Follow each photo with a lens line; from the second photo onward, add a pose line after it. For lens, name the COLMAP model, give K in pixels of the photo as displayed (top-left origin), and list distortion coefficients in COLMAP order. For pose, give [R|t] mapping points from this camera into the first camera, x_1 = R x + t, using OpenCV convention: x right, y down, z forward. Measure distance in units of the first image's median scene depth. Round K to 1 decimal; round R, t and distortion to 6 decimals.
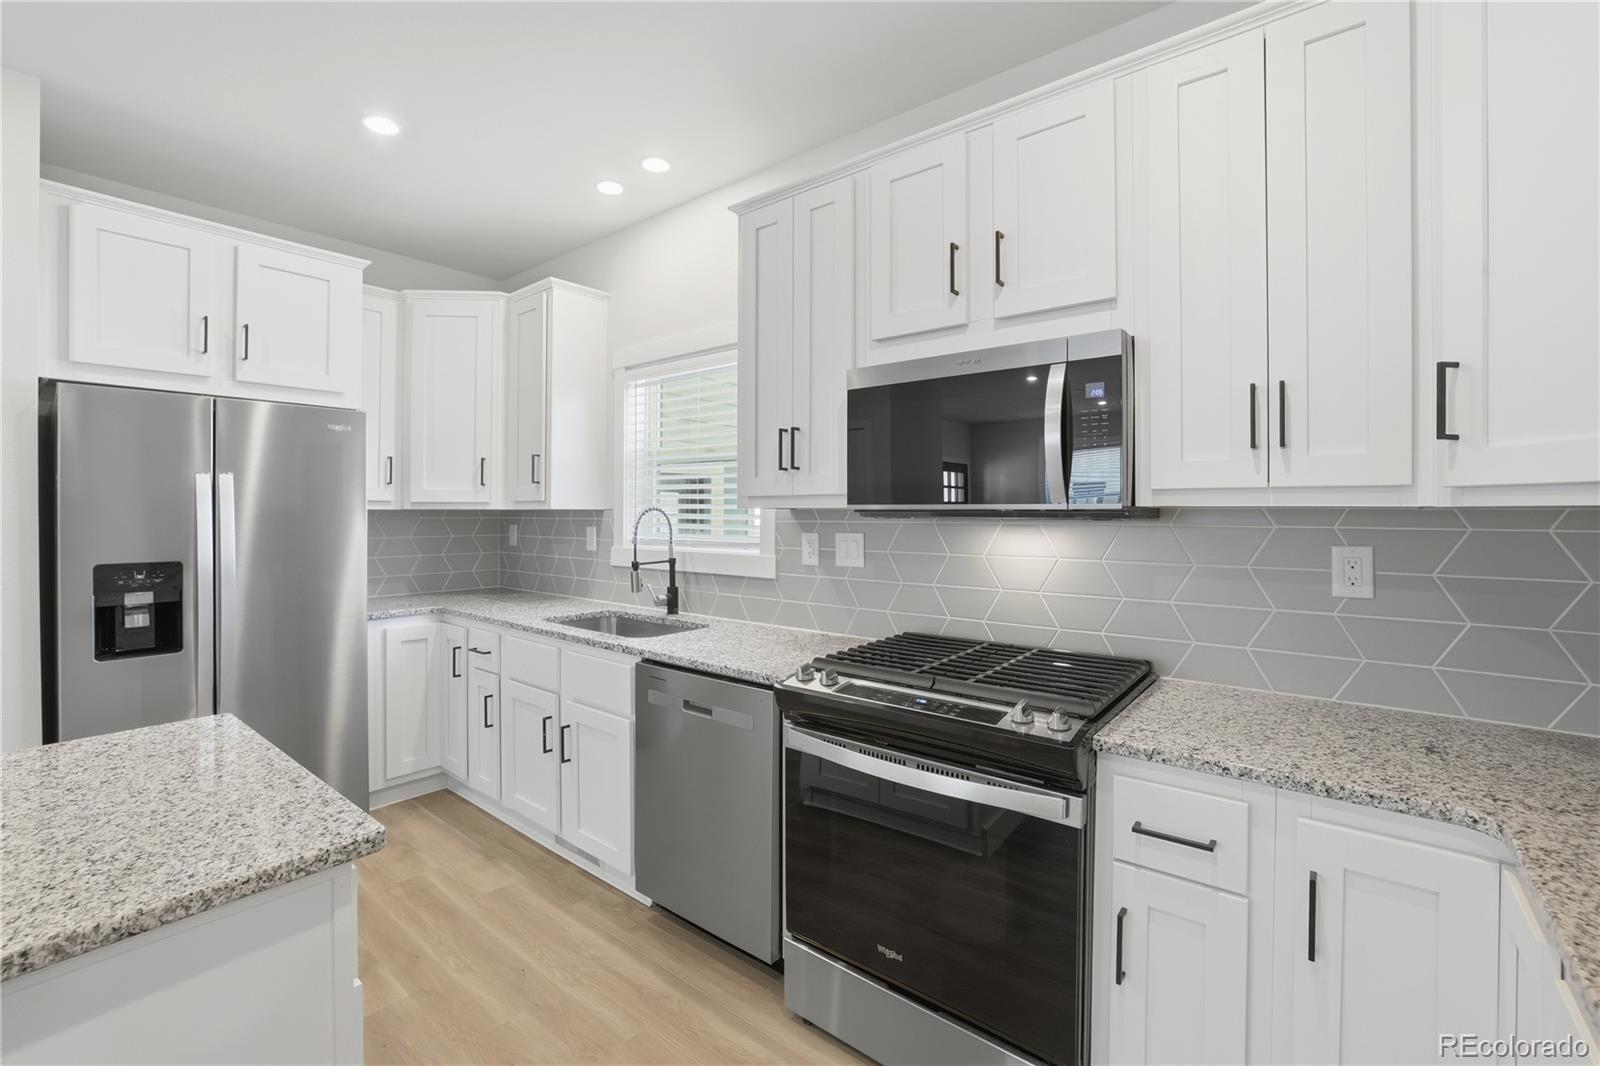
lens RADIAL K [[692.6, 0, 780.3], [0, 692.6, 516.9], [0, 0, 1]] dist [-0.042729, 0.013866]
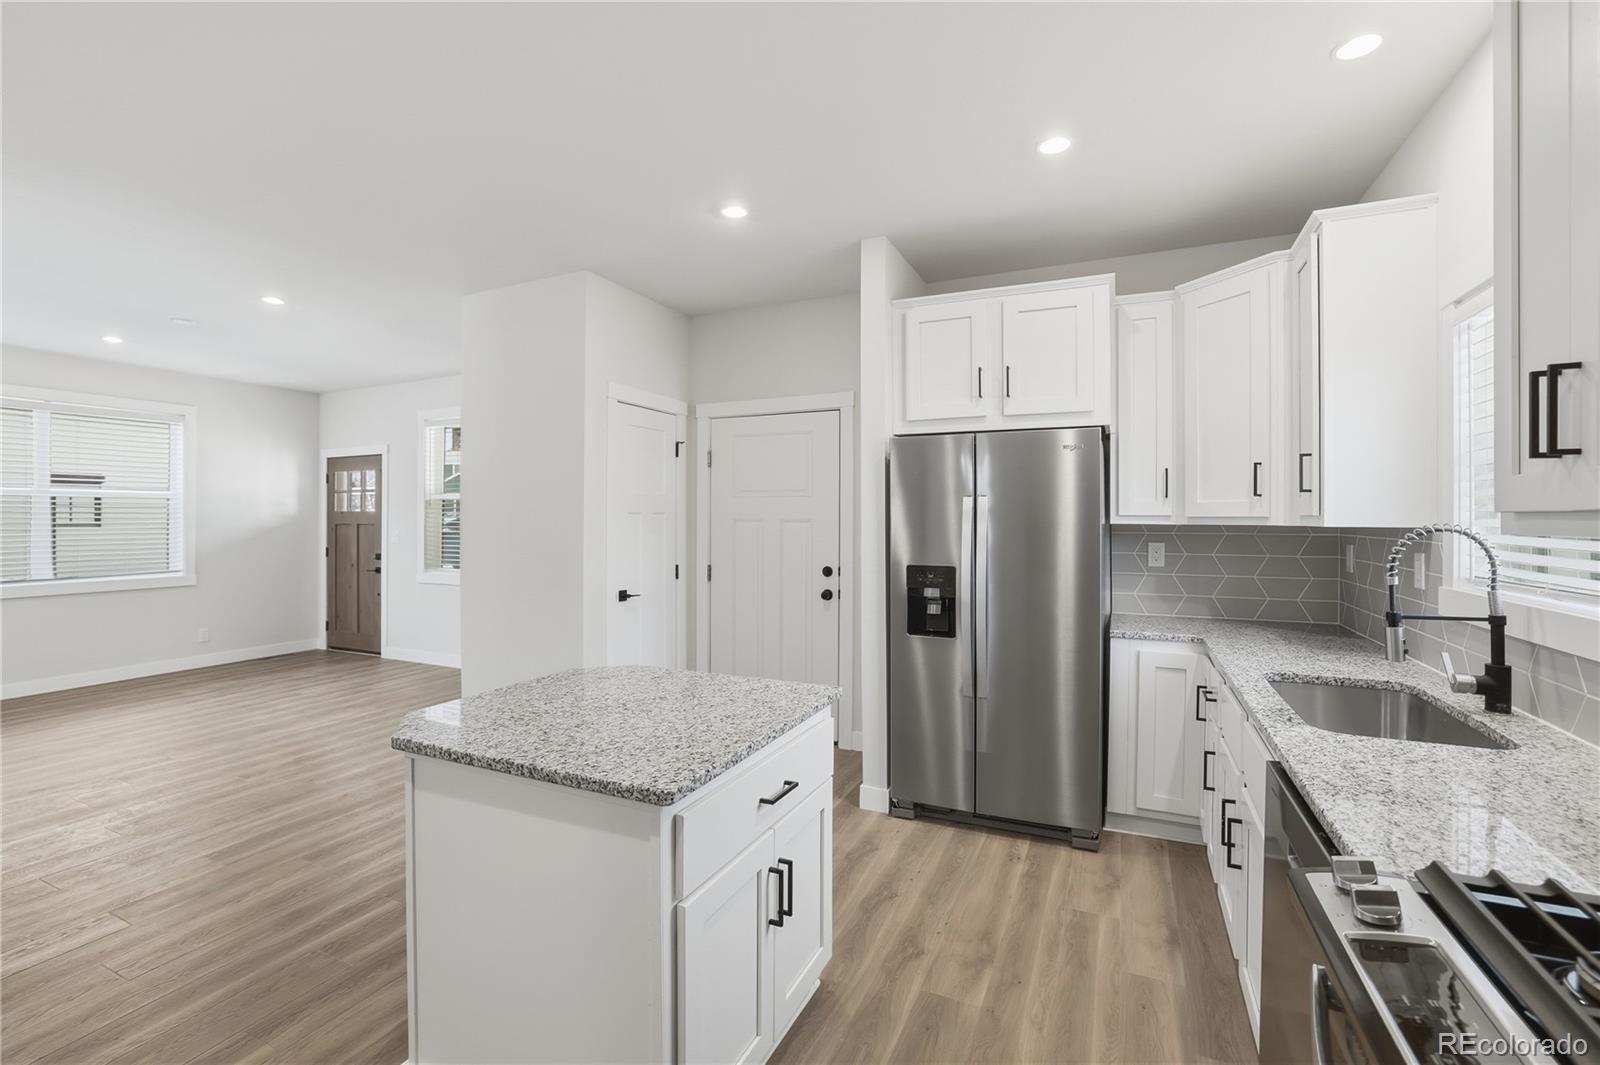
lens RADIAL K [[705.2, 0, 797.0], [0, 705.2, 520.5], [0, 0, 1]] dist [-0.044901, 0.015390]
pose [[0.263443, 0.002954, -0.964670, 0.308043], [-0.006301, 0.999979, 0.001341, -0.020680], [0.964654, 0.005725, 0.263456, 0.367954]]
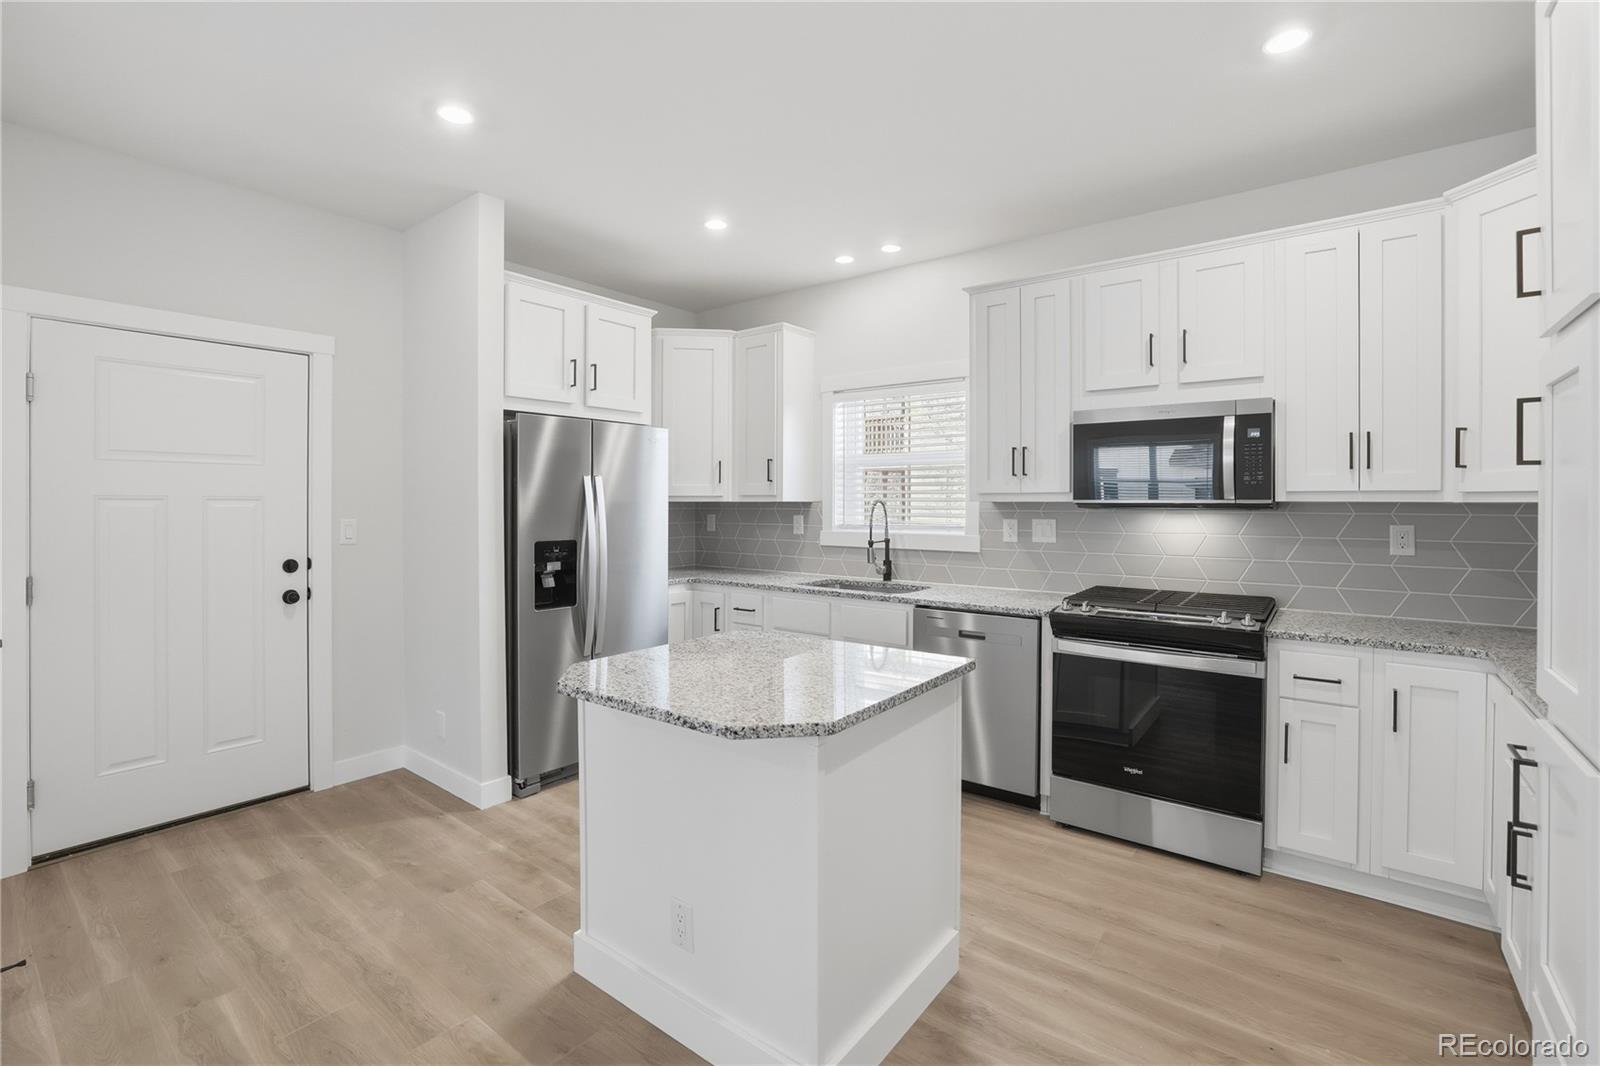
lens RADIAL K [[715.9, 0, 786.6], [0, 715.9, 509.8], [0, 0, 1]] dist [-0.040899, 0.015678]
pose [[0.999512, -0.000437, 0.031238, -0.503783], [0.000325, 0.999994, 0.003584, -0.000979], [-0.031239, -0.003572, 0.999506, -0.472820]]
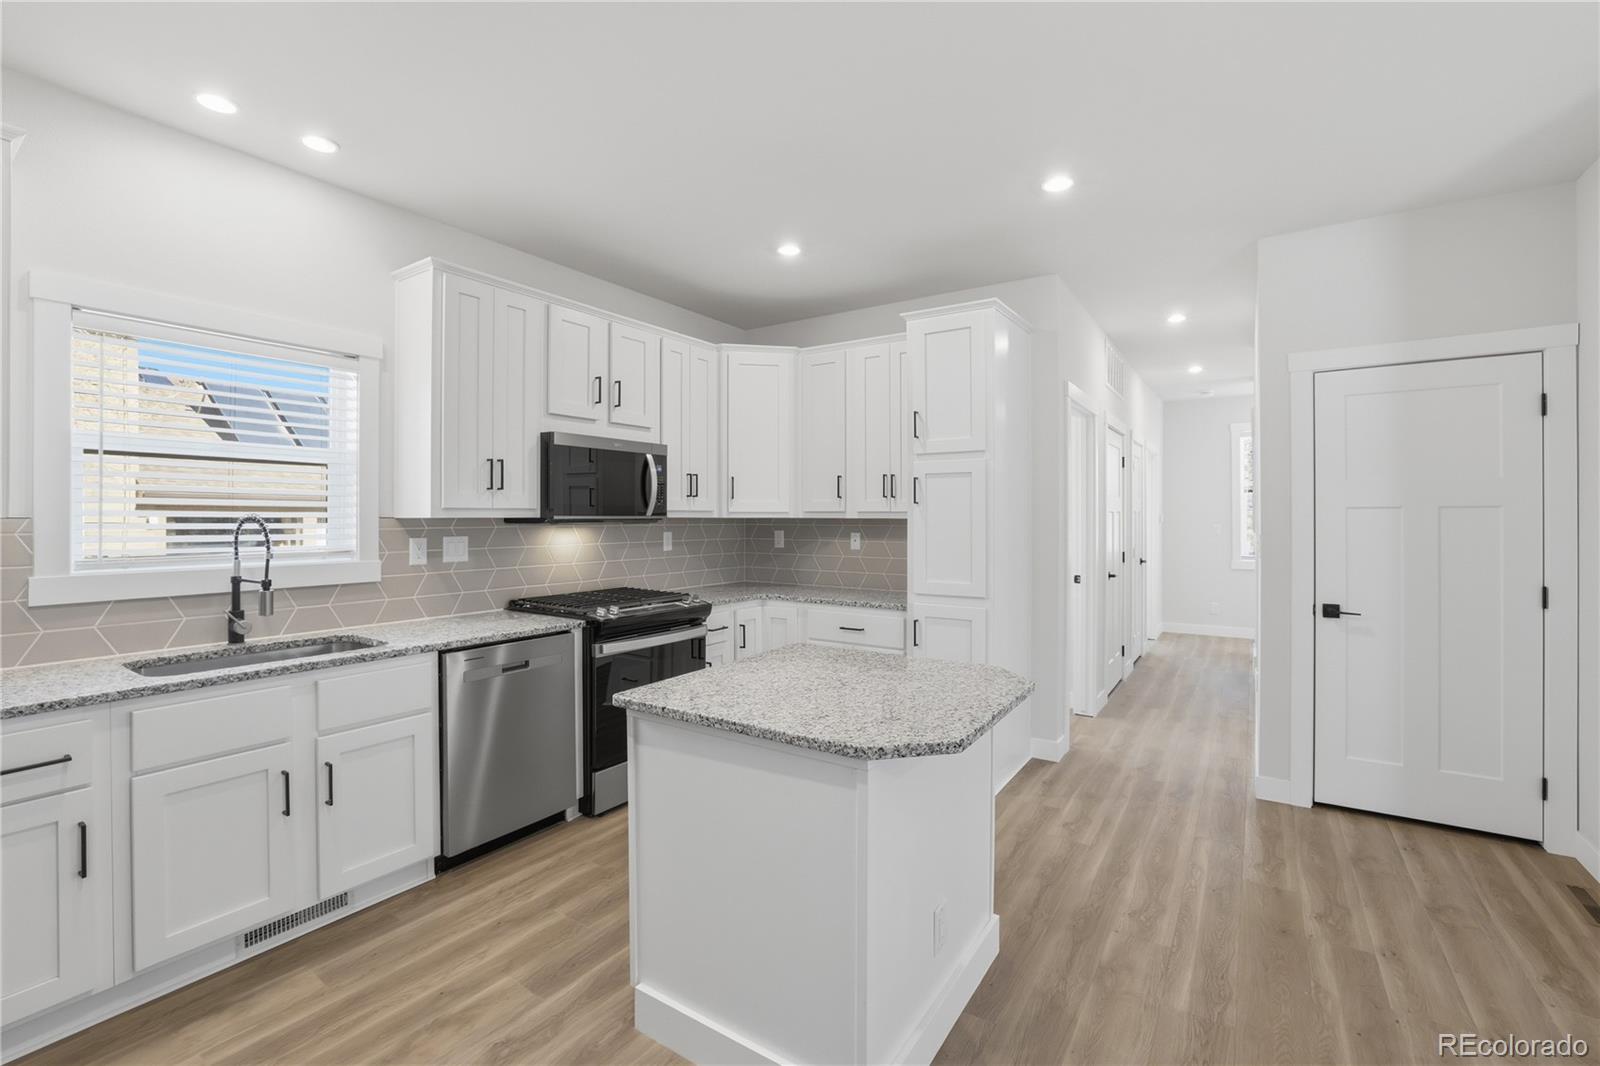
lens RADIAL K [[705.2, 0, 797.0], [0, 705.2, 521.0], [0, 0, 1]] dist [-0.044901, 0.015390]
pose [[-0.113046, -0.005722, 0.993573, -1.360536], [0.007401, 0.999951, 0.006601, -0.010184], [-0.993562, 0.008100, -0.112998, 0.538325]]
